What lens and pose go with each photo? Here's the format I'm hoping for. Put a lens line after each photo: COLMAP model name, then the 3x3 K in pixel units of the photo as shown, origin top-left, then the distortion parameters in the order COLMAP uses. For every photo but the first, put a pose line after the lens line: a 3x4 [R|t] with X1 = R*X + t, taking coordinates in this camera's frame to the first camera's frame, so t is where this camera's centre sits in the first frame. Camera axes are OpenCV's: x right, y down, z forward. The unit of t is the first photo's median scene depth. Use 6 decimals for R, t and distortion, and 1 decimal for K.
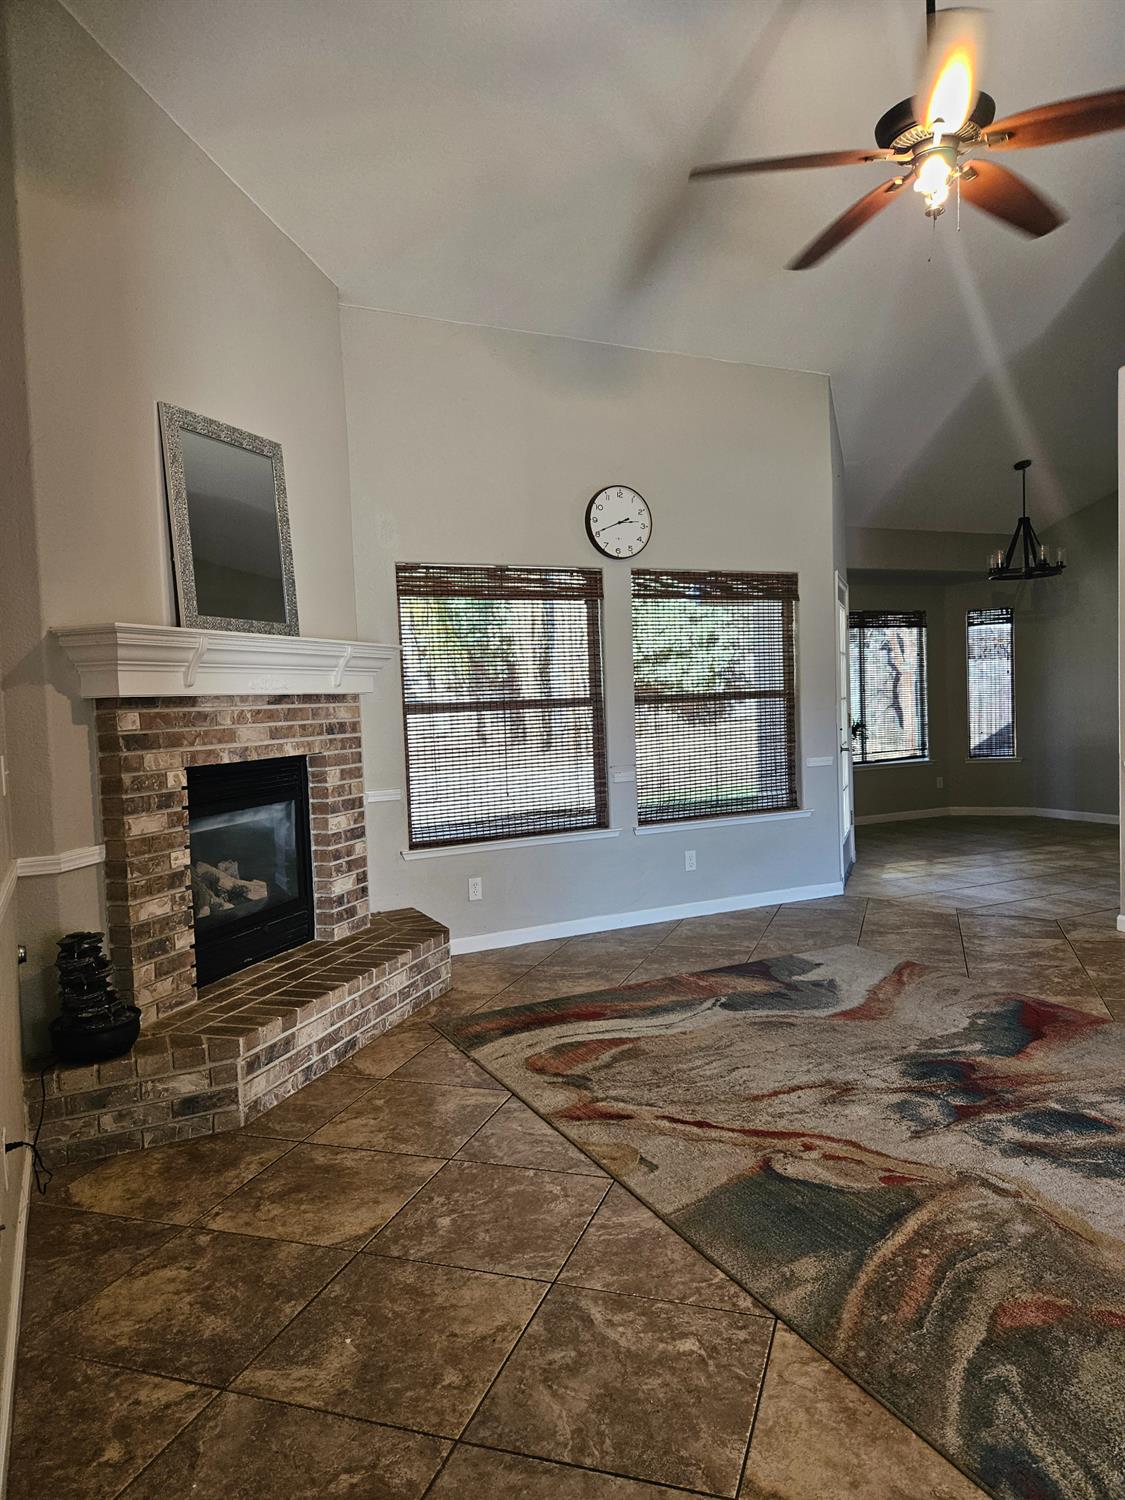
lens RADIAL K [[999.4, 0, 583.1], [0, 999.4, 749.7], [0, 0, 1]] dist [0.073702, -0.062559]
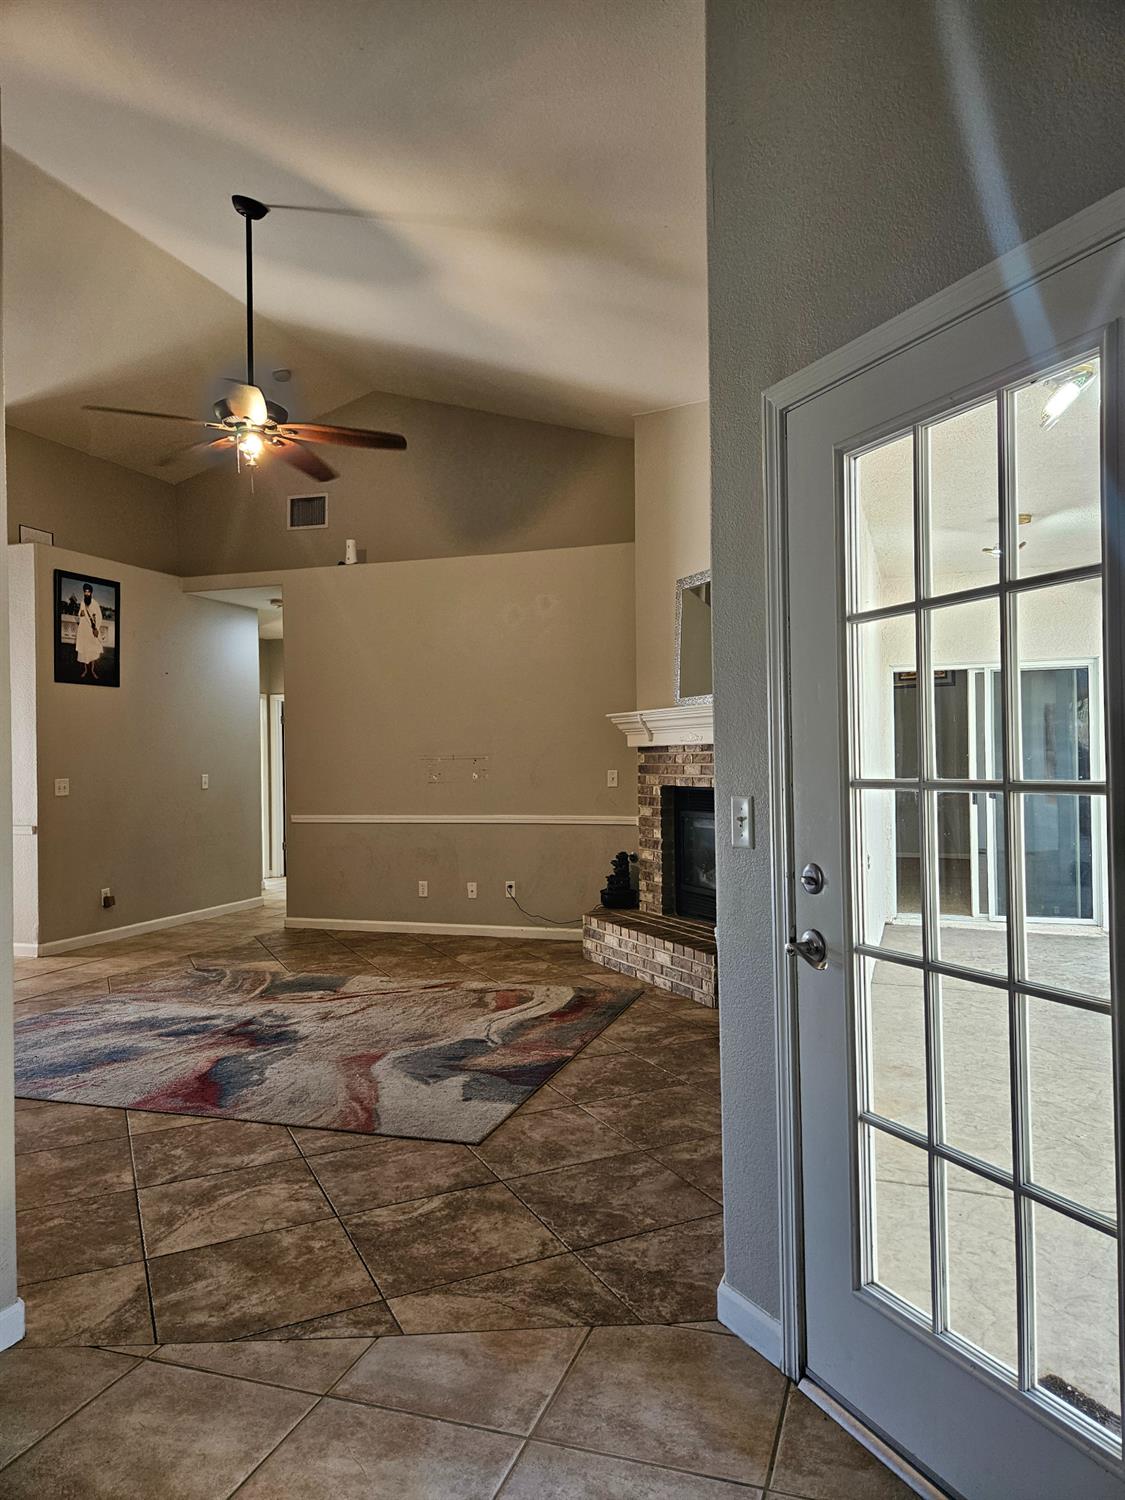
lens RADIAL K [[1001.5, 0, 596.8], [0, 1001.5, 755.9], [0, 0, 1]] dist [0.052312, -0.009857]
pose [[-0.699822, 0.045662, -0.712856, 0.984928], [0.002995, 0.998134, 0.060995, -0.147661], [0.714311, 0.040551, -0.698653, 2.212526]]
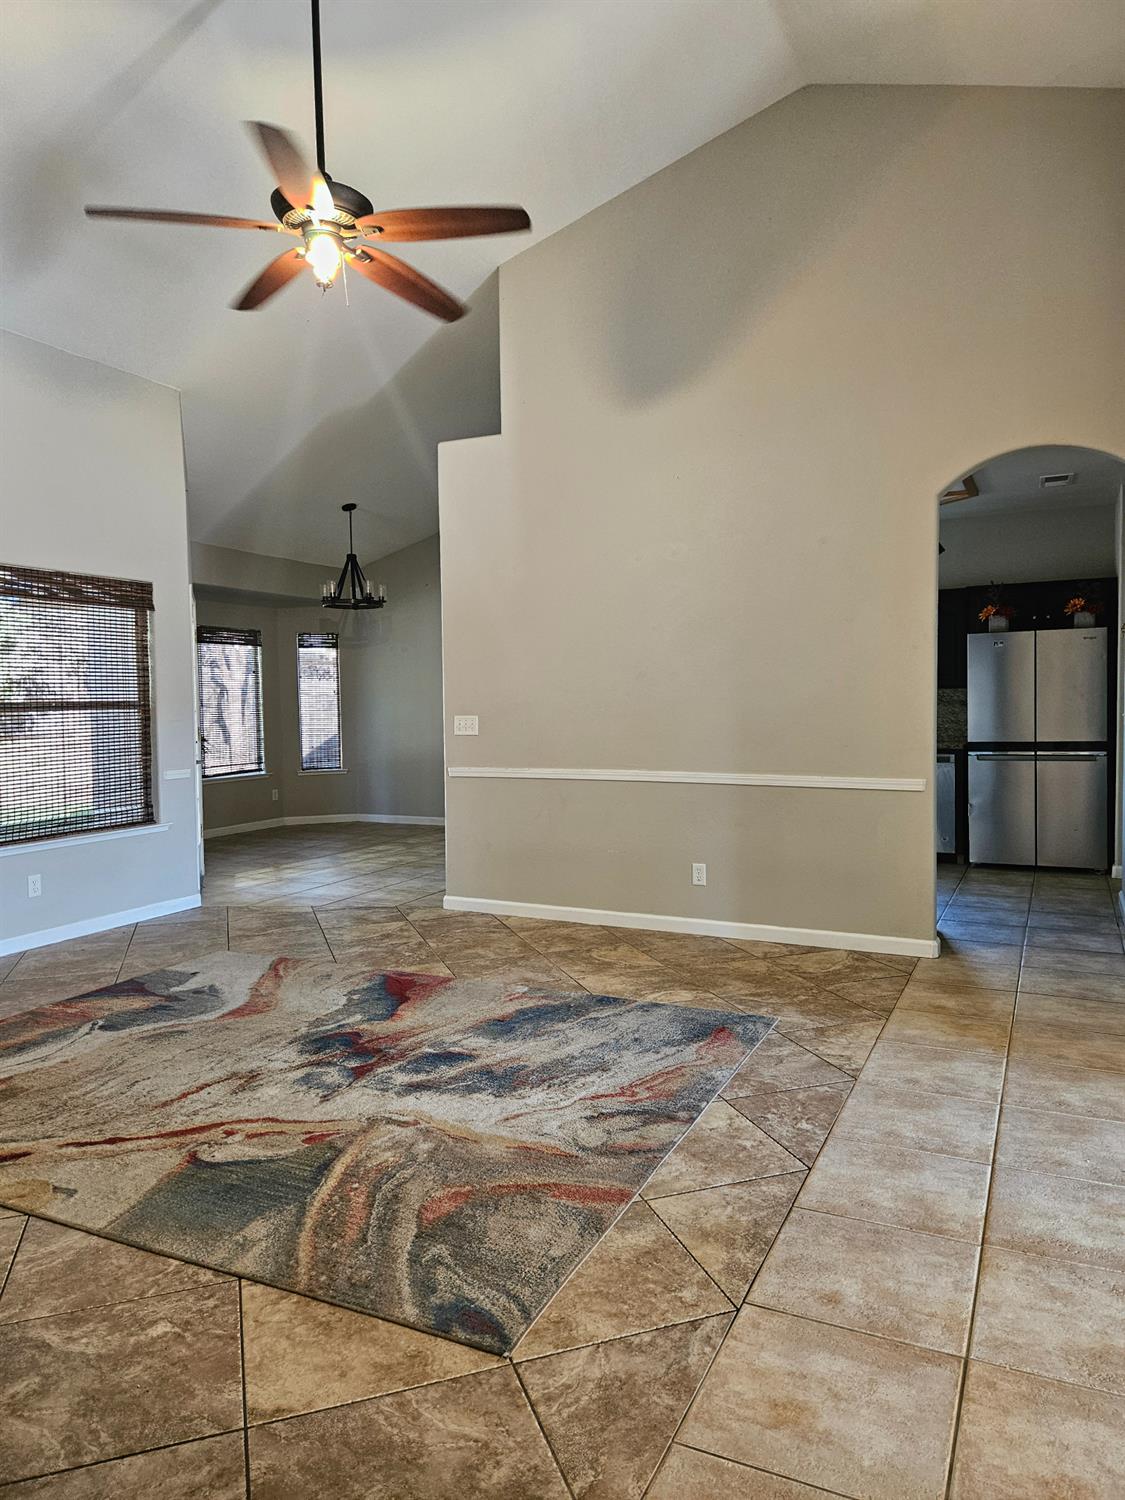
lens RADIAL K [[999.4, 0, 565.9], [0, 999.4, 739.3], [0, 0, 1]] dist [0.073702, -0.062559]
pose [[0.795045, 0.002742, 0.606545, -0.115510], [0.014586, 0.999614, -0.023637, 0.011753], [-0.606375, 0.027640, 0.794698, -0.048923]]
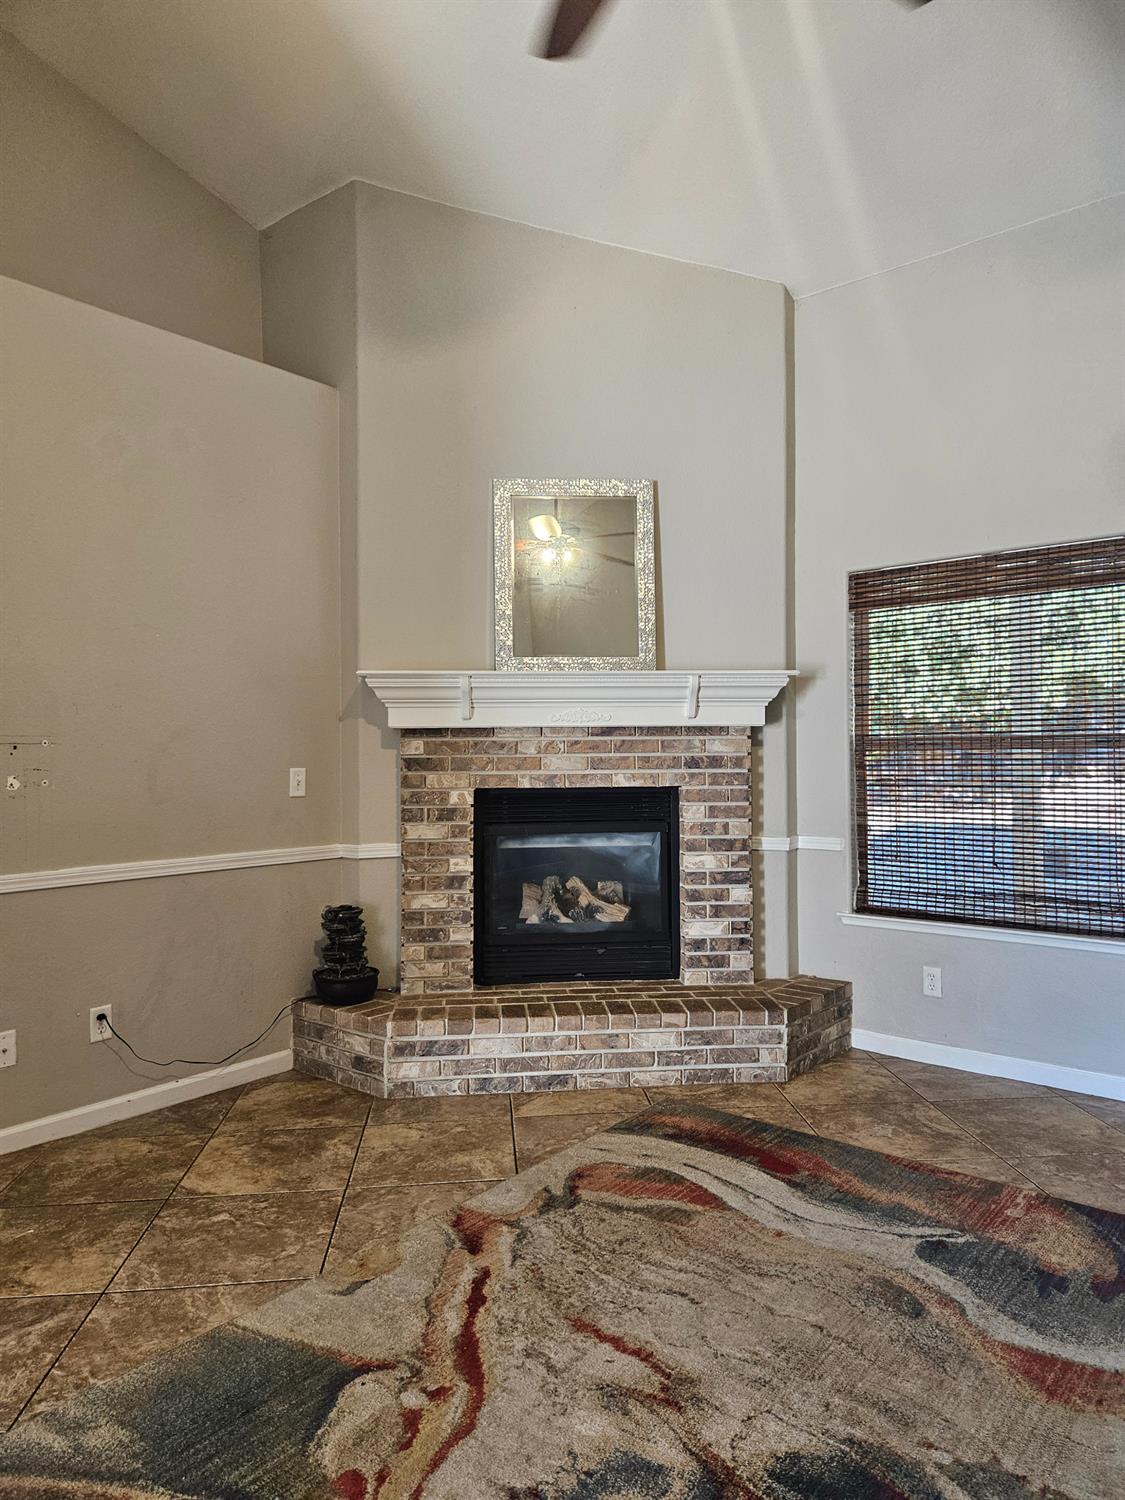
lens RADIAL K [[999.4, 0, 576.7], [0, 999.4, 747.7], [0, 0, 1]] dist [0.073702, -0.062559]
pose [[0.407609, 0.030255, -0.912655, 0.725181], [-0.054612, 0.998470, 0.008709, -0.046880], [0.911522, 0.046292, 0.408638, 0.644575]]
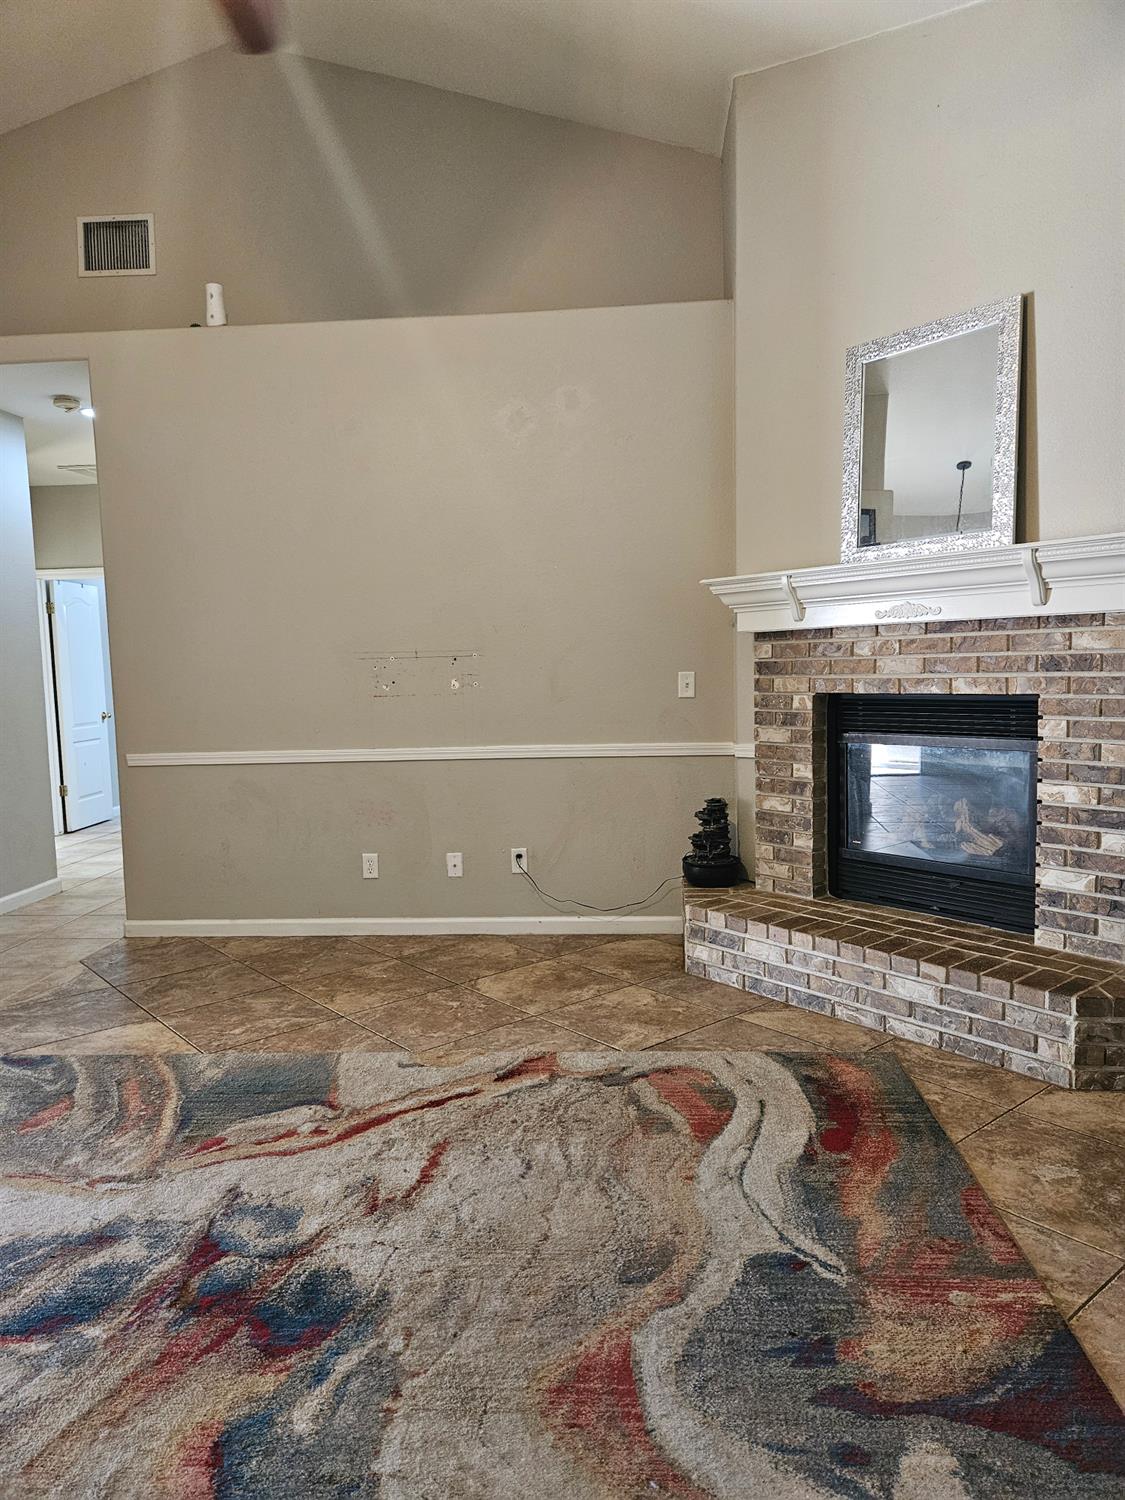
lens RADIAL K [[999.4, 0, 576.7], [0, 999.4, 750.0], [0, 0, 1]] dist [0.073702, -0.062559]
pose [[-0.517038, 0.125480, -0.846715, 0.707541], [0.001360, 0.989316, 0.145783, -0.084026], [0.855962, 0.074223, -0.511684, 1.375209]]
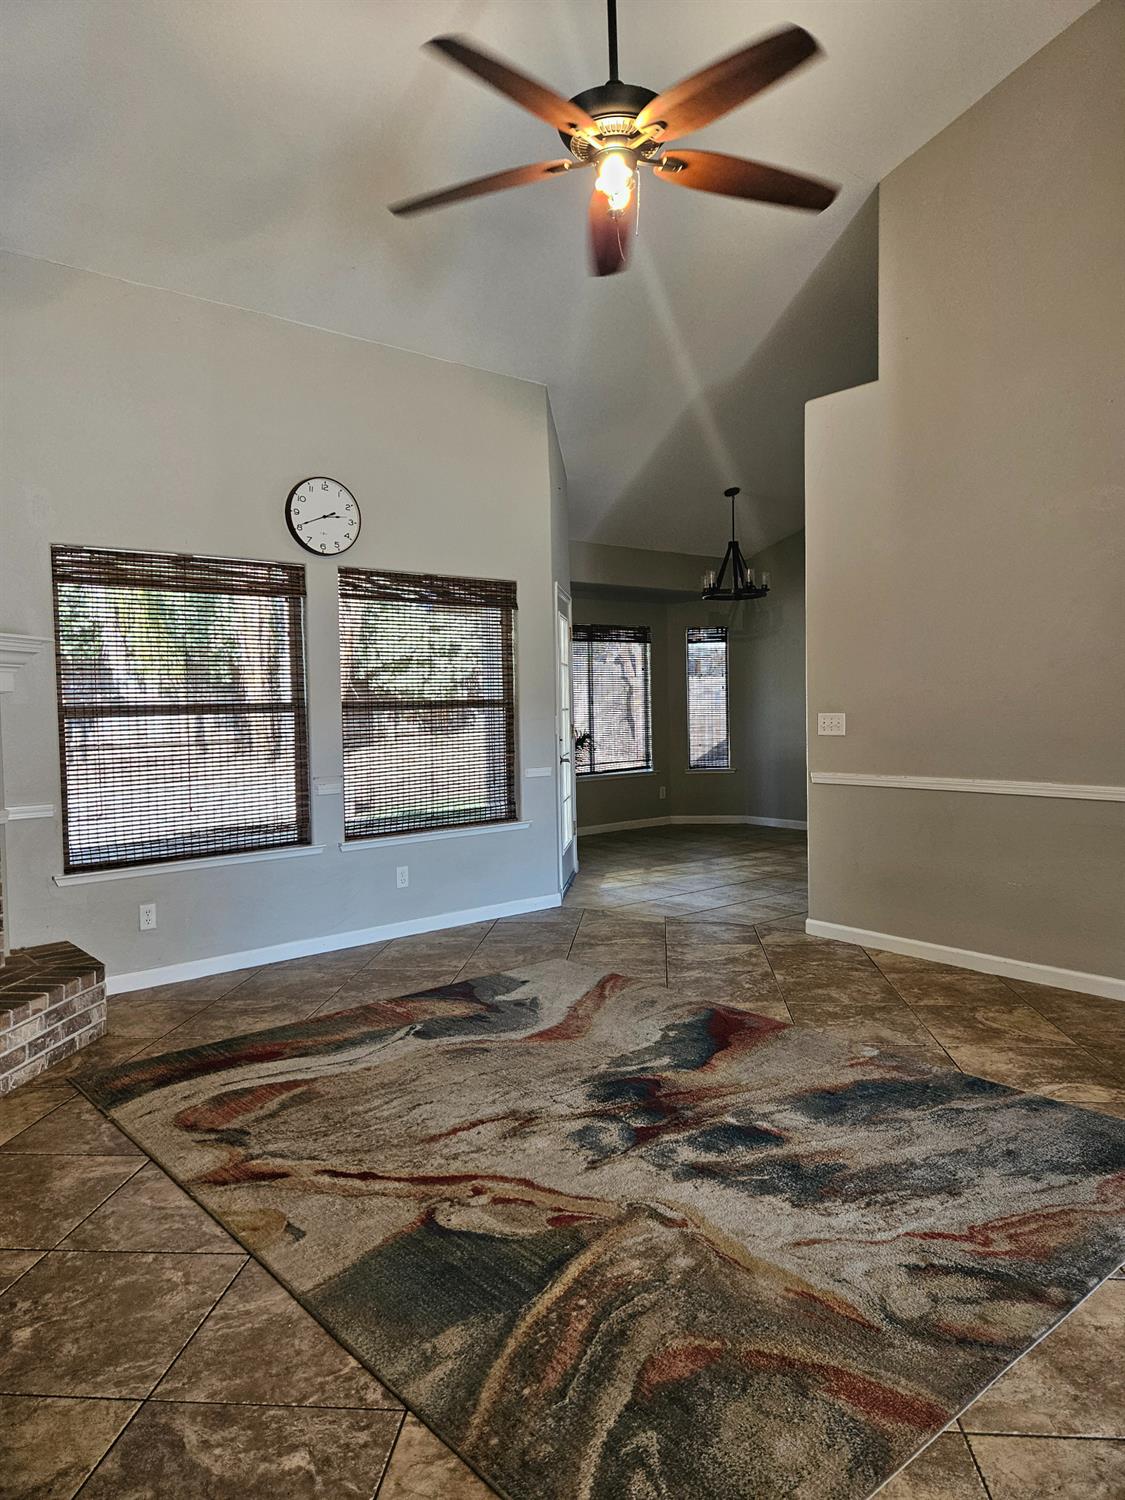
lens RADIAL K [[999.4, 0, 573.8], [0, 999.4, 735.9], [0, 0, 1]] dist [0.073702, -0.062559]
pose [[0.972530, 0.009527, 0.232582, 0.072928], [-0.003902, 0.999689, -0.024633, 0.000348], [-0.232745, 0.023048, 0.972265, 0.060536]]
